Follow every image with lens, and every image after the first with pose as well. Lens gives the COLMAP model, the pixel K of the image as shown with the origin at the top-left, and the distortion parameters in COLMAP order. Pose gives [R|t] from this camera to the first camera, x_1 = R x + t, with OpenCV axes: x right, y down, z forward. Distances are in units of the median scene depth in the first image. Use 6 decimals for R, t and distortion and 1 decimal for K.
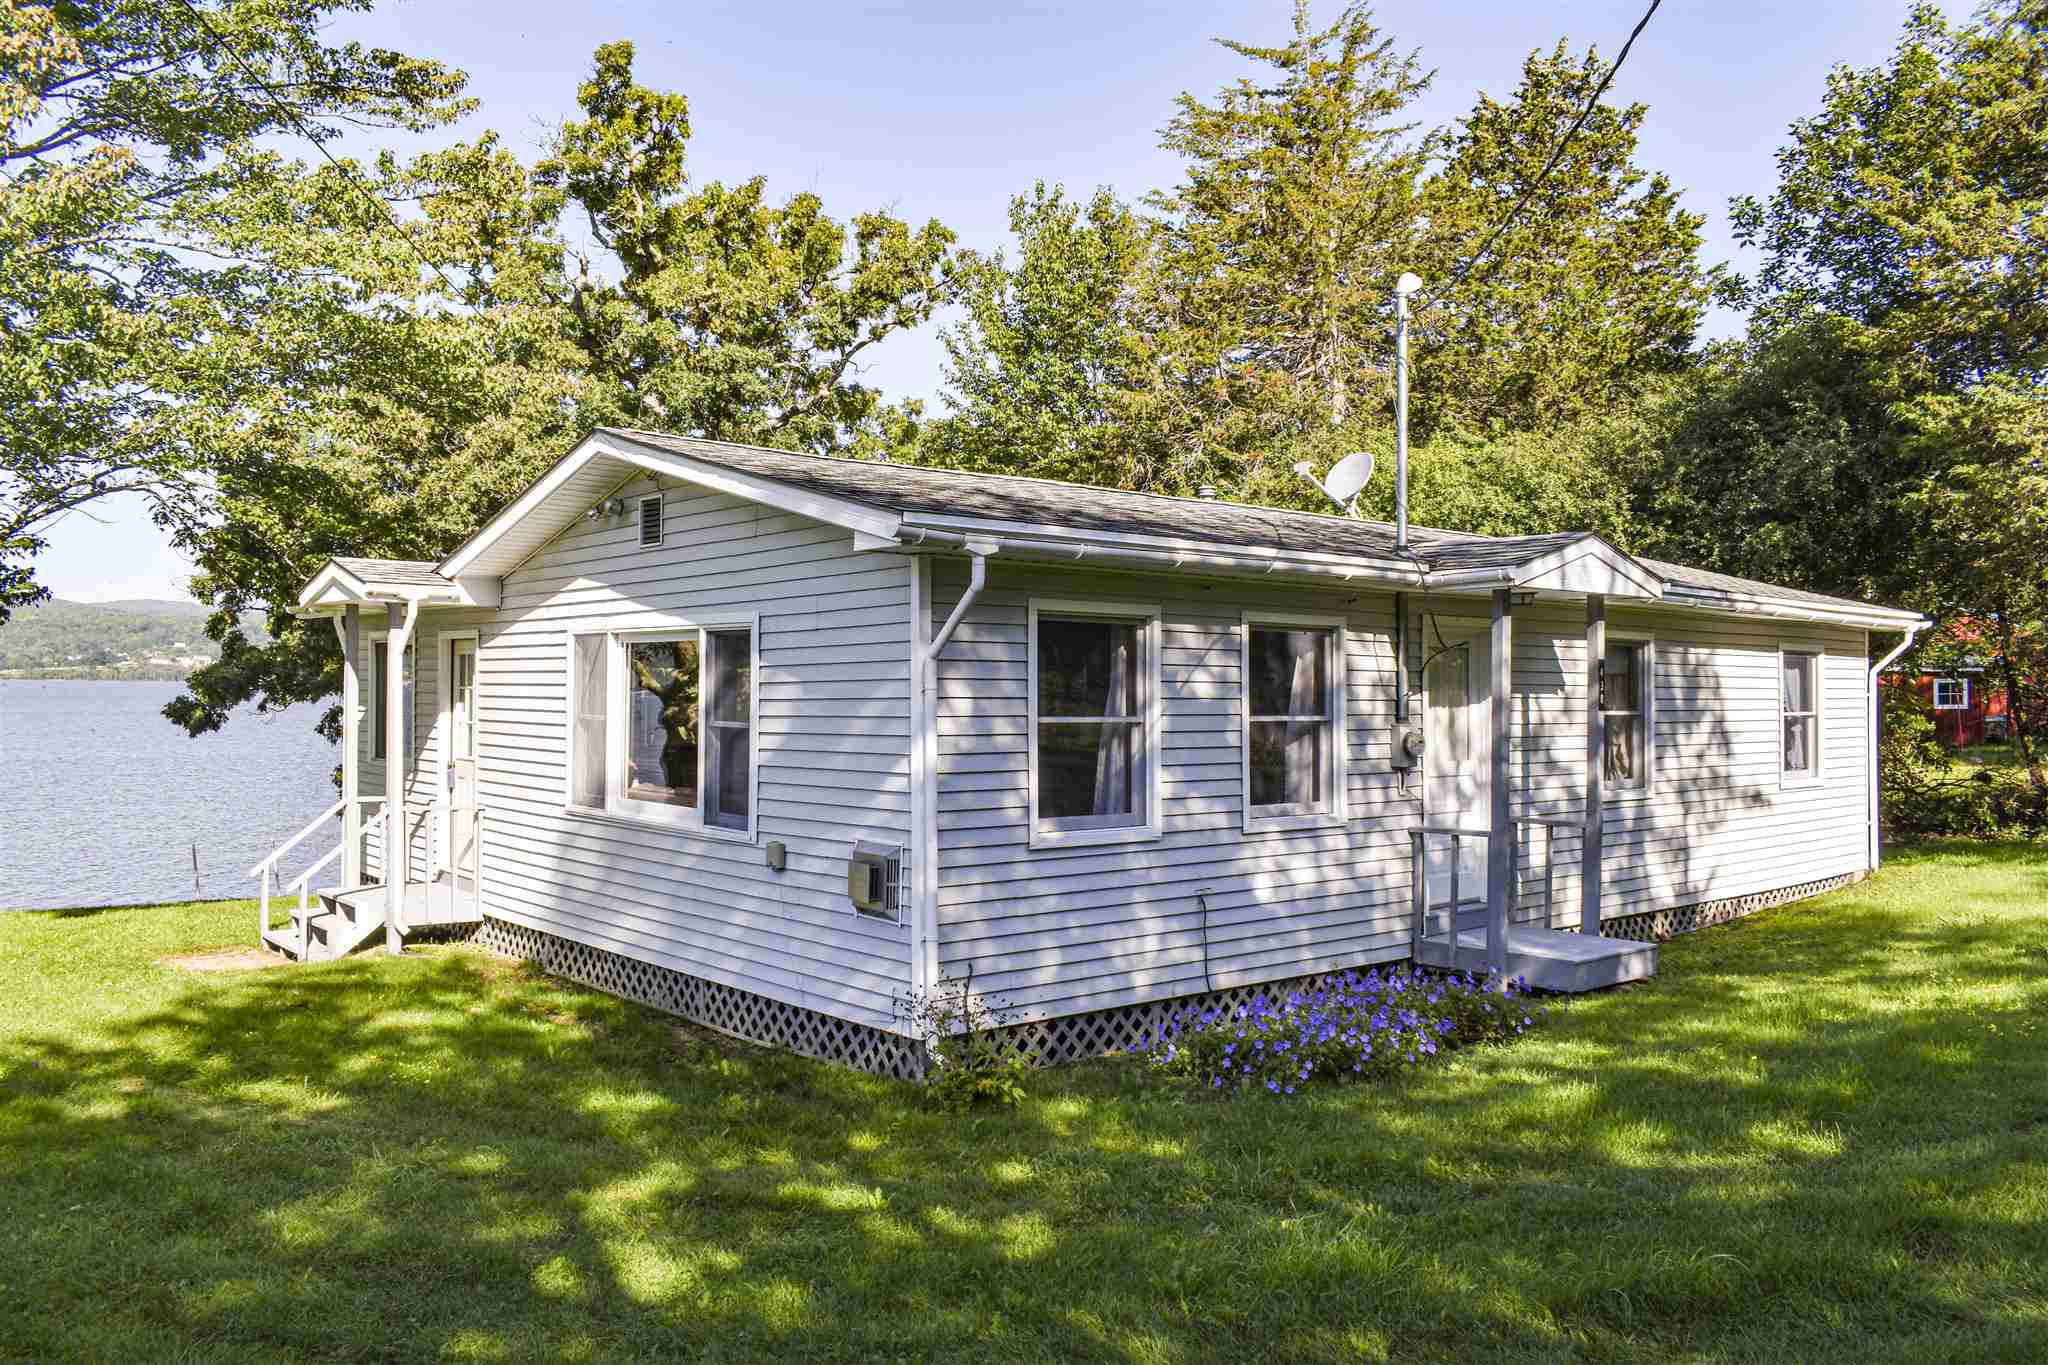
lens RADIAL K [[1509.6, 0, 1024.0], [0, 1509.6, 682.5], [0, 0, 1]] dist [0.030712, -0.037413]
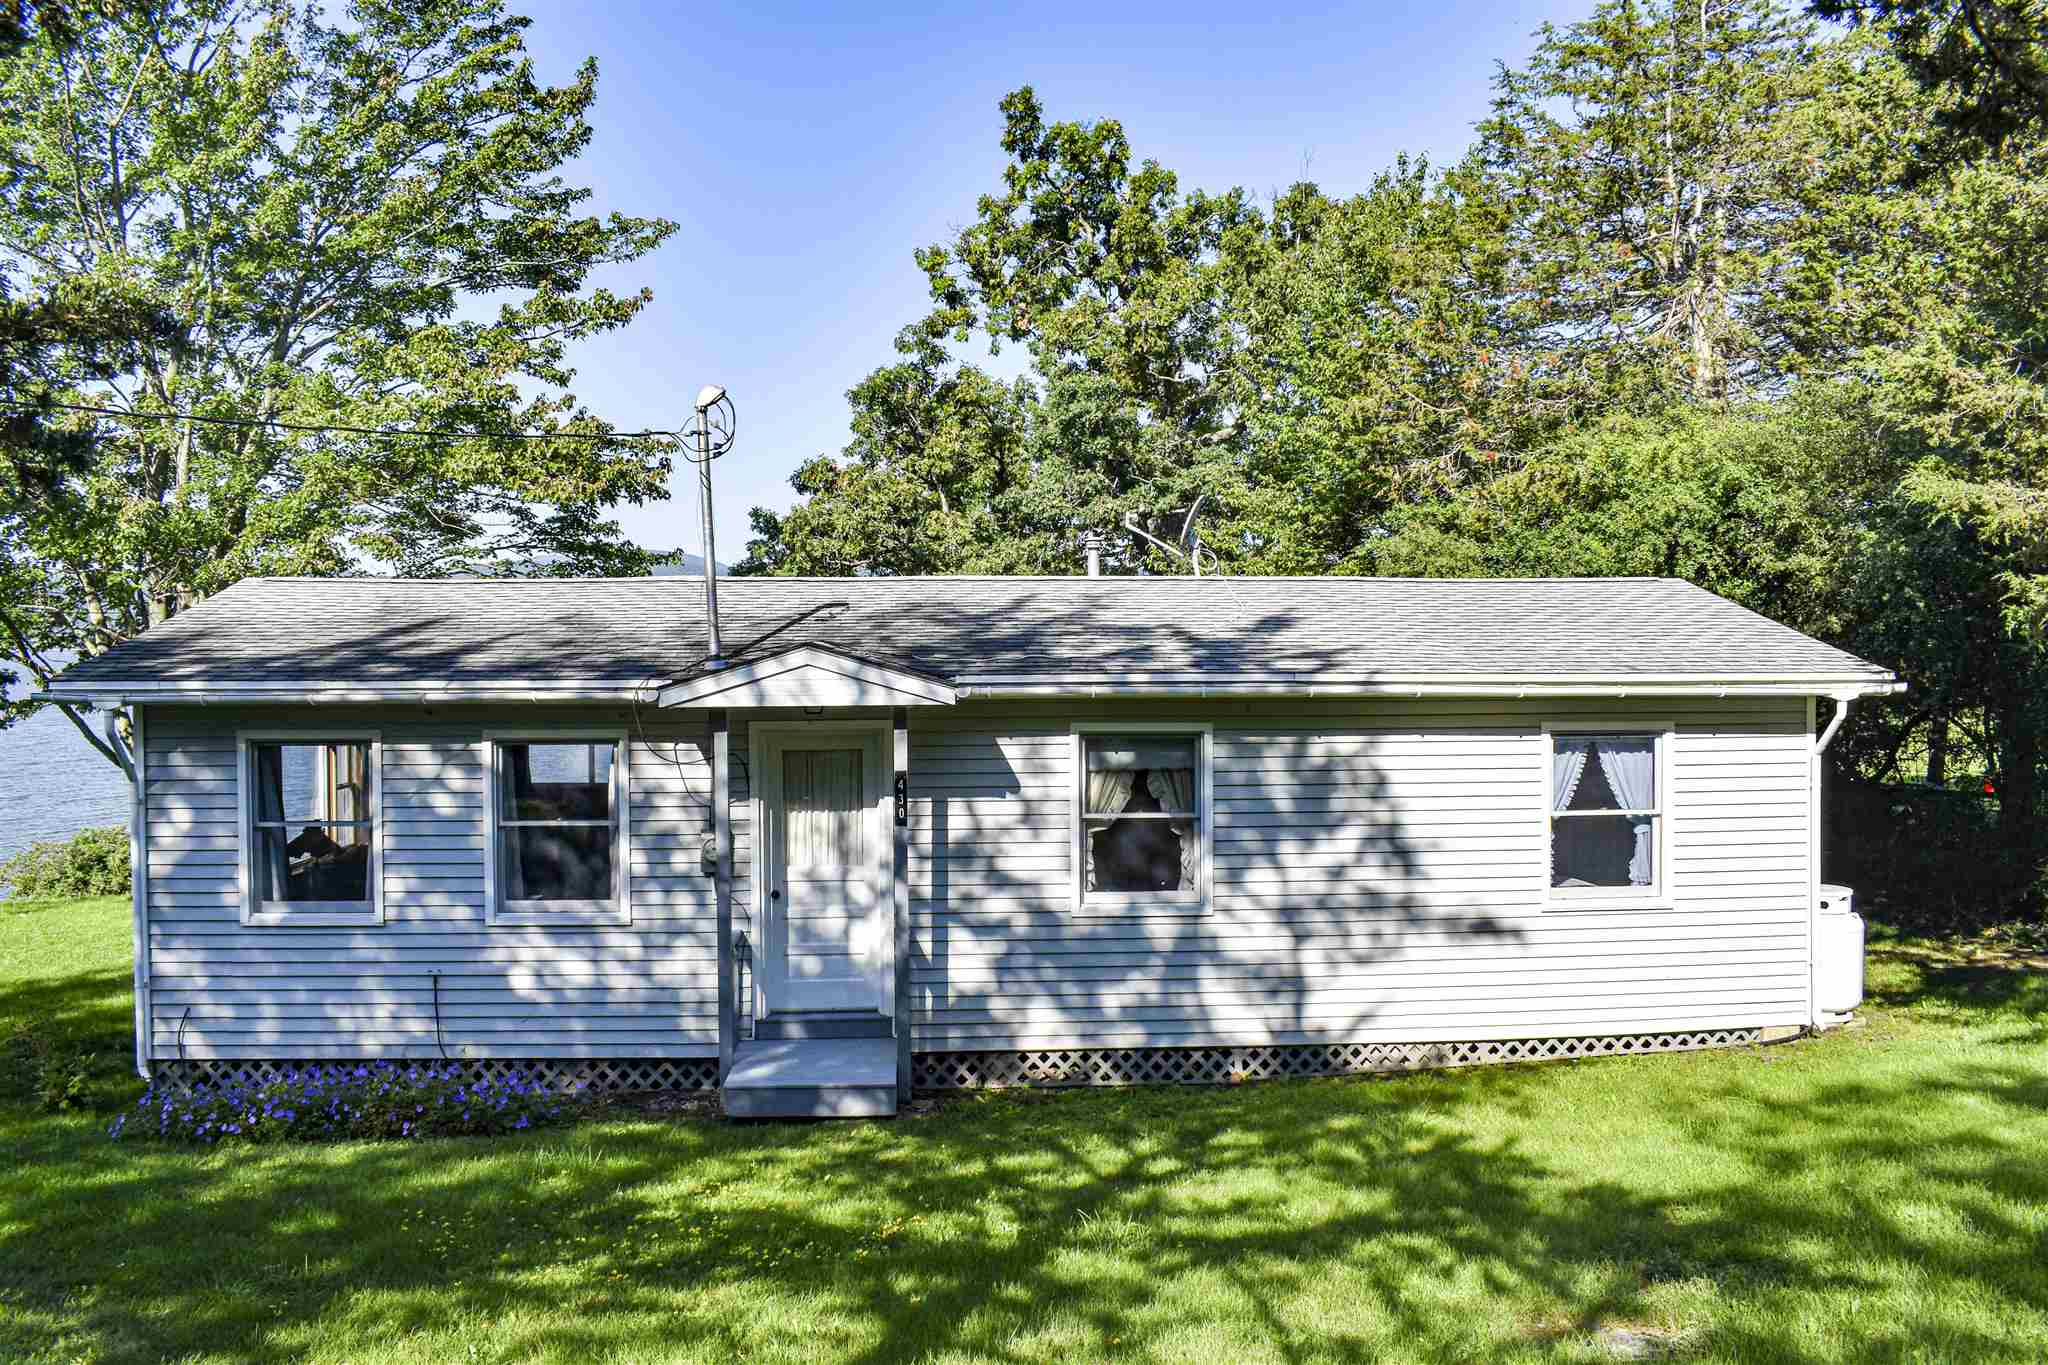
lens RADIAL K [[1622.8, 0, 1024.0], [0, 1622.8, 682.5], [0, 0, 1]] dist [-0.224537, 0.370034]
pose [[0.792043, -0.000794, -0.610465, 1.110619], [0.014338, 0.999747, 0.017302, -0.091076], [0.610297, -0.022457, 0.791854, 0.289621]]
